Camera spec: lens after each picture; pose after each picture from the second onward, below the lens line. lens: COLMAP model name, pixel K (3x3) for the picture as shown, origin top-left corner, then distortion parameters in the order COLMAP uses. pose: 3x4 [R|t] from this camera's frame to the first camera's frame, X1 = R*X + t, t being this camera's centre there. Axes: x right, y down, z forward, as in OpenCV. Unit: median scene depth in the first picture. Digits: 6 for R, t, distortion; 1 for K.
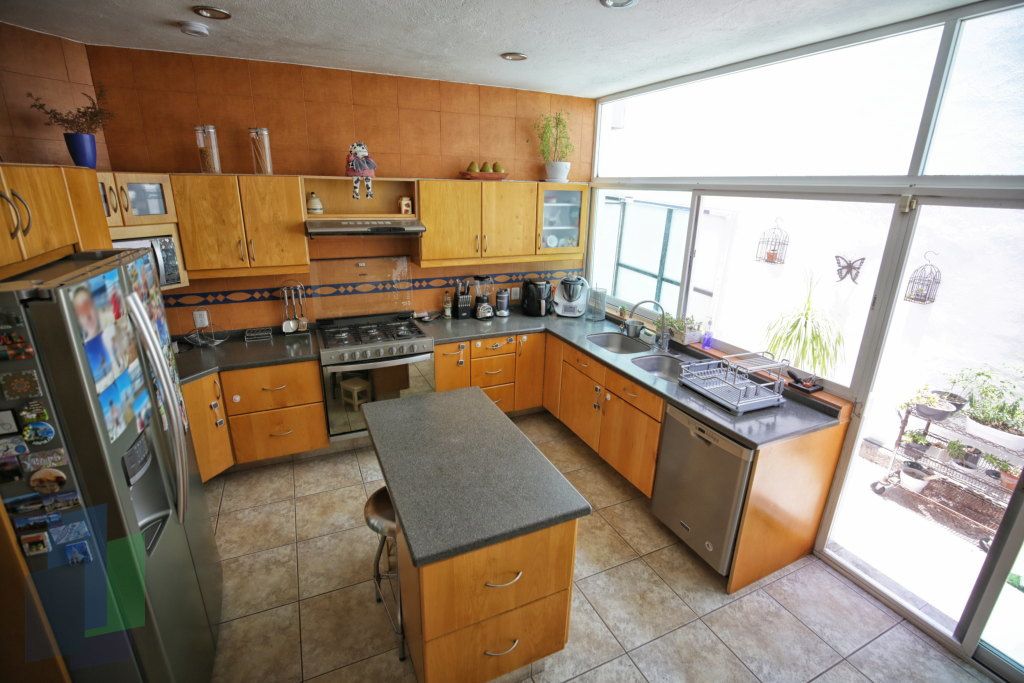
lens RADIAL K [[475.8, 0, 506.9], [0, 475.8, 340.6], [0, 0, 1]] dist [-0.003924, -0.000572]
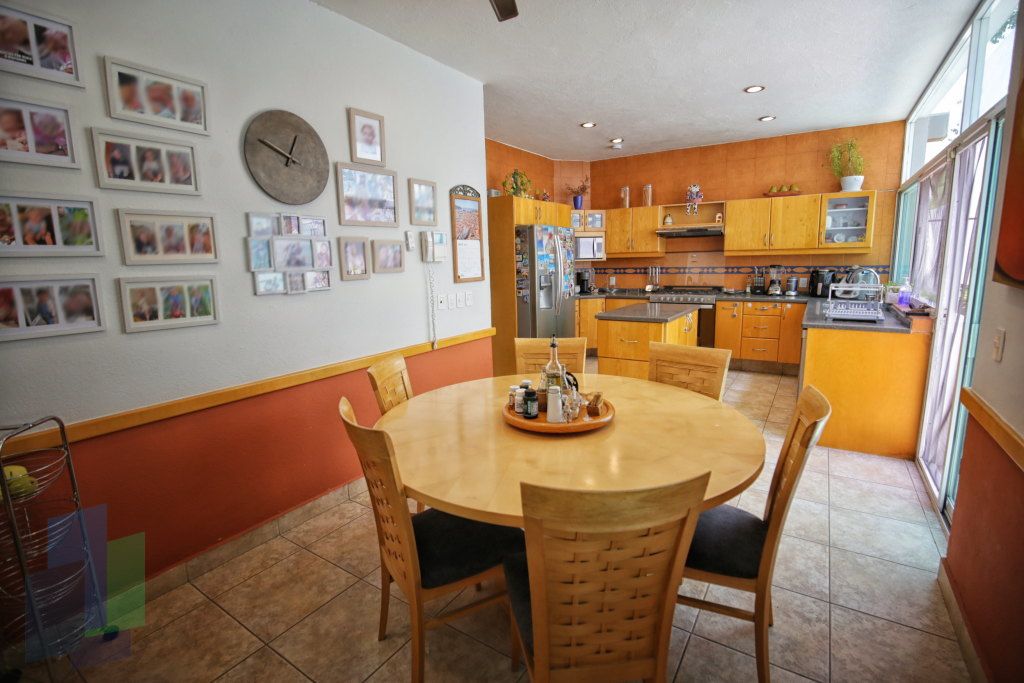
lens RADIAL K [[475.8, 0, 506.9], [0, 475.8, 340.6], [0, 0, 1]] dist [-0.003924, -0.000572]
pose [[0.534225, 0.118061, -0.837058, 0.822461], [-0.232561, 0.972517, -0.011258, 0.320246], [0.812723, 0.200681, 0.546999, -0.413950]]
